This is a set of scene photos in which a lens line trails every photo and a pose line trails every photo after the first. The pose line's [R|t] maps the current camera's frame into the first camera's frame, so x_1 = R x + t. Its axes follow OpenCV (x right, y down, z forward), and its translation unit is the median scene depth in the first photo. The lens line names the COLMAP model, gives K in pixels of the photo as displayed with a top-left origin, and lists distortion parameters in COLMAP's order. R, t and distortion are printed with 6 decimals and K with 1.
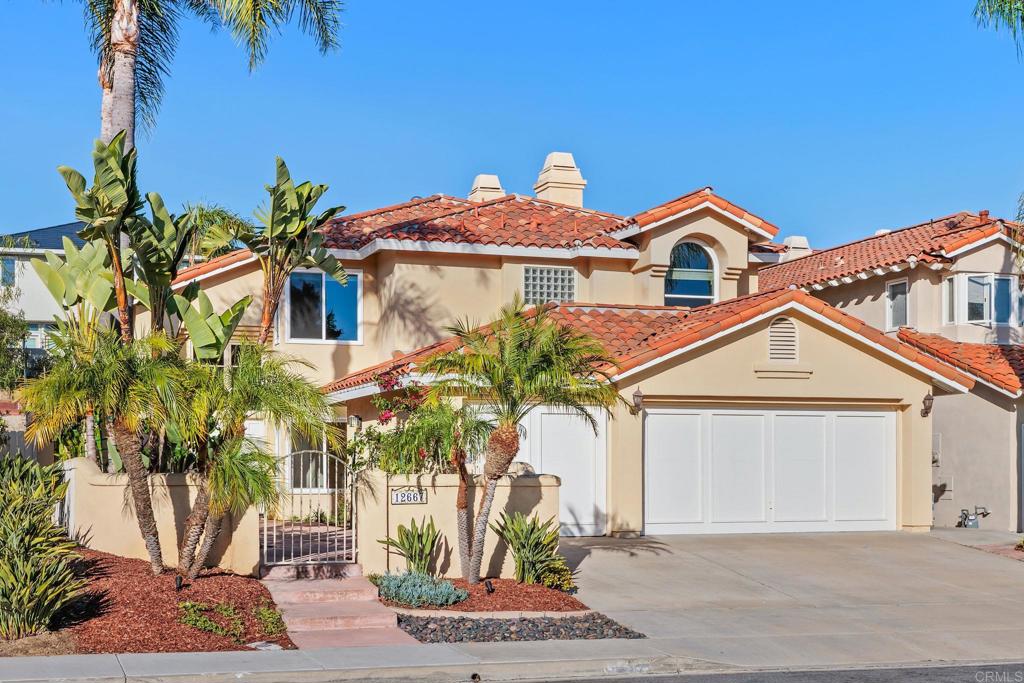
lens RADIAL K [[1579.9, 0, 525.2], [0, 1579.9, 342.4], [0, 0, 1]] dist [-0.017067, 0.042994]
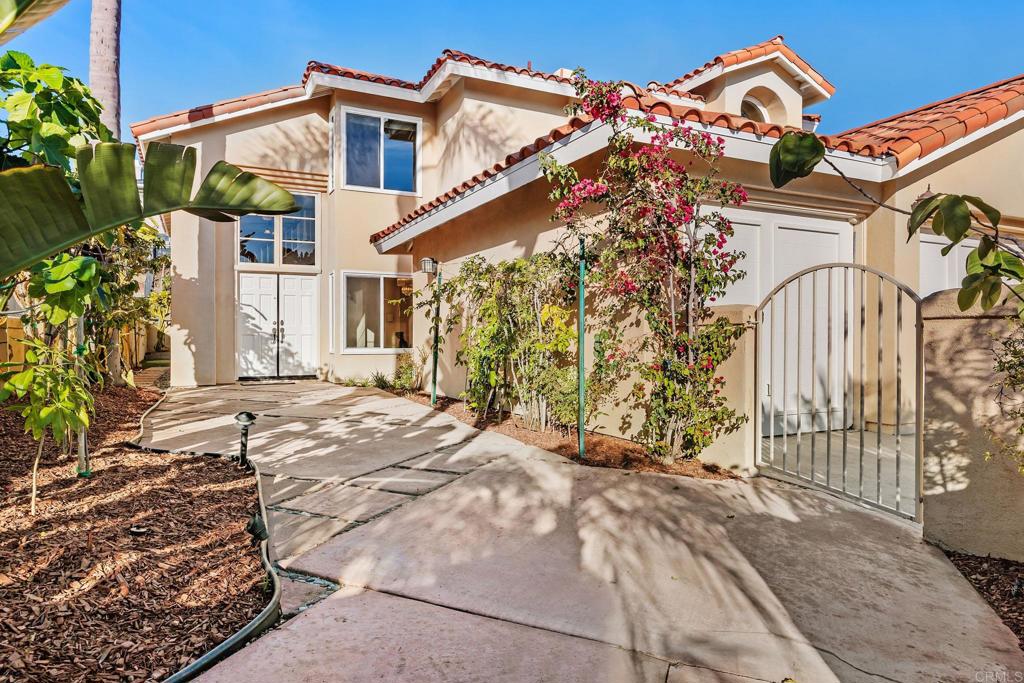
lens RADIAL K [[654.4, 0, 514.7], [0, 654.4, 319.6], [0, 0, 1]] dist [-0.003865, 0.001193]
pose [[0.996106, -0.001194, 0.088151, -0.084396], [-0.006724, 0.995966, 0.089476, 0.041953], [-0.087903, -0.089720, 0.992080, 0.607860]]
